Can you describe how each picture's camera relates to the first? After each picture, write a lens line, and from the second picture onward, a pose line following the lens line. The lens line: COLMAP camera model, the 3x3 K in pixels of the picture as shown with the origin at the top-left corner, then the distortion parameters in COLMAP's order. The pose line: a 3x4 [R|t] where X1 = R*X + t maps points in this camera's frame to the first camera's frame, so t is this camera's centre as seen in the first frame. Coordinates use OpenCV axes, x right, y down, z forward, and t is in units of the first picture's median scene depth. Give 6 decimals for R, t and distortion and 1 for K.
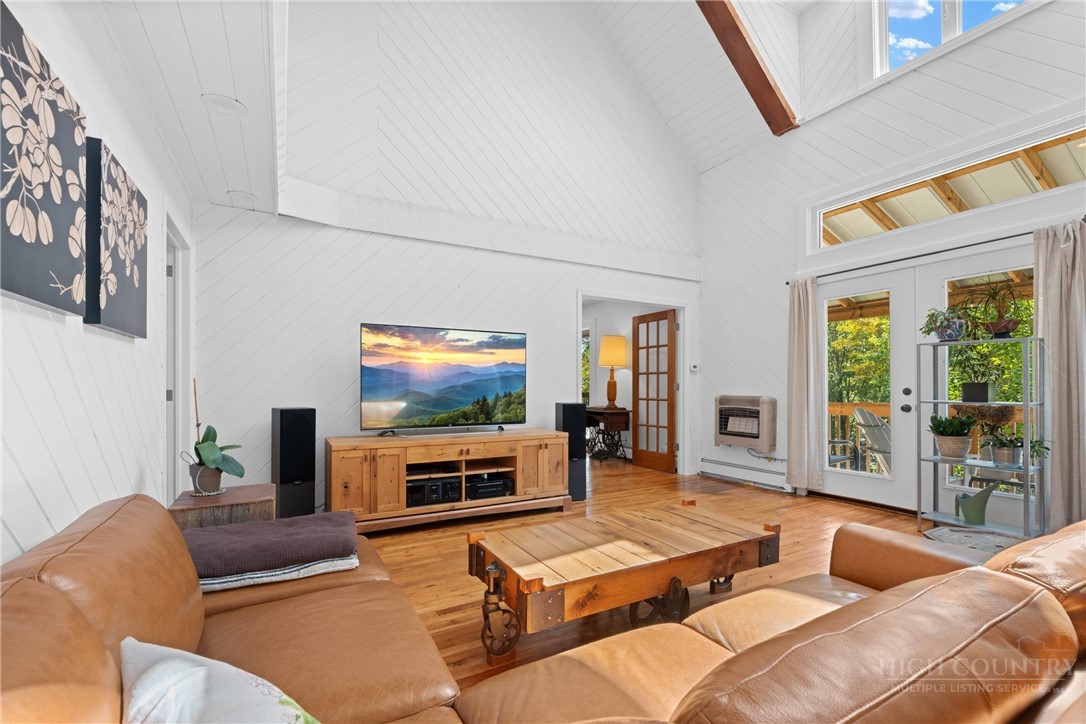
lens RADIAL K [[474.7, 0, 533.3], [0, 474.7, 387.1], [0, 0, 1]] dist [-0.000335, 0.000123]
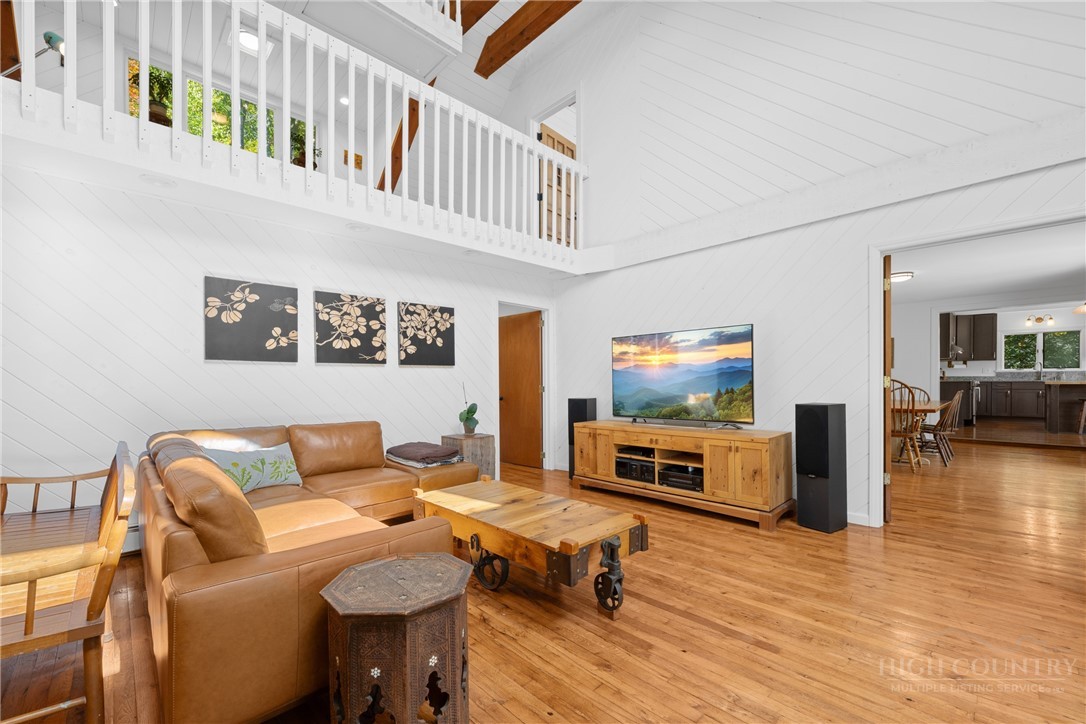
lens RADIAL K [[439.9, 0, 548.5], [0, 439.9, 387.0], [0, 0, 1]] dist [-0.001429, -0.000844]
pose [[0.275751, 0.003742, -0.961222, 0.785801], [0.008733, 0.999941, 0.006398, -0.002714], [0.961190, -0.010159, 0.275702, 0.456396]]
